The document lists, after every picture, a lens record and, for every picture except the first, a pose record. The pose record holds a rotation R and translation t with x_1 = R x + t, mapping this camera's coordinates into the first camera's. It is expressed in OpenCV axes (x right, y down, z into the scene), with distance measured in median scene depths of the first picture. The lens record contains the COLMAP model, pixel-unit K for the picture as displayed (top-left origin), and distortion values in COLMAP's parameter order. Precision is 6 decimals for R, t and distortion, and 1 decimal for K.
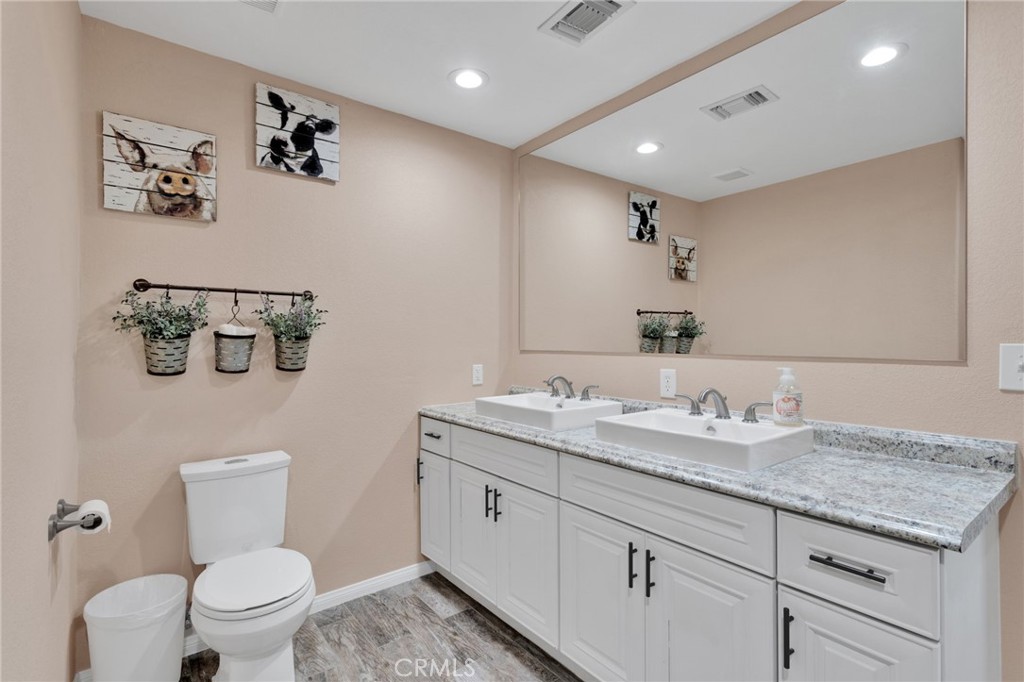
lens RADIAL K [[489.7, 0, 512.0], [0, 489.7, 341.0], [0, 0, 1]] dist [-0.001904, 0.000052]
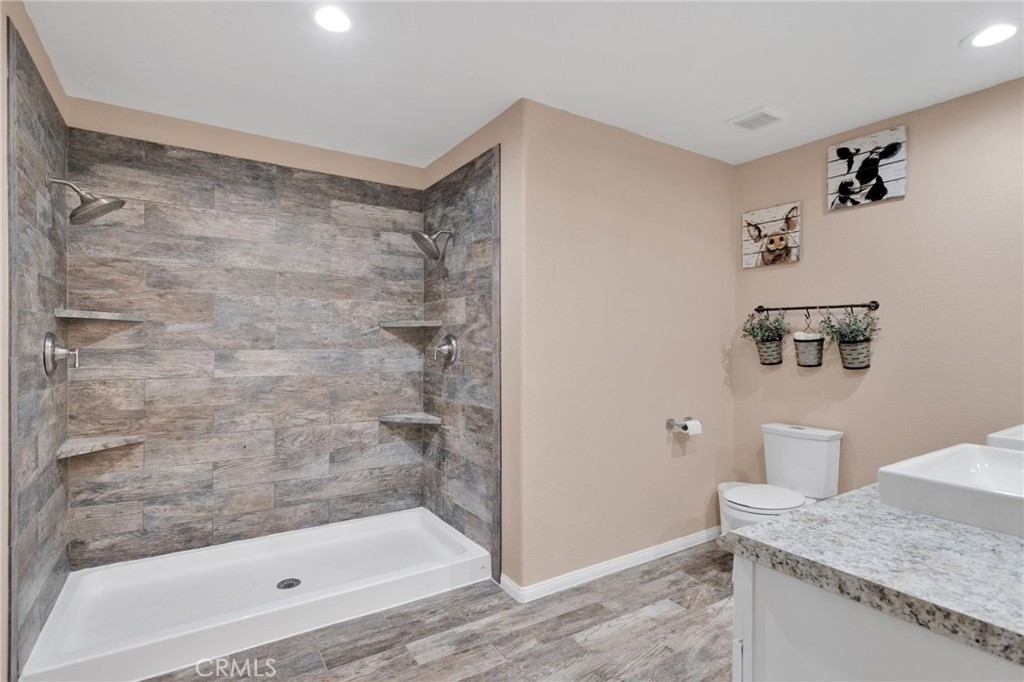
lens RADIAL K [[489.7, 0, 512.0], [0, 489.7, 341.0], [0, 0, 1]] dist [-0.001904, 0.000052]
pose [[-0.085745, 0.004659, -0.996306, 0.900946], [-0.009849, 0.999936, 0.005524, -0.007231], [0.996268, 0.010287, -0.085694, 0.282421]]
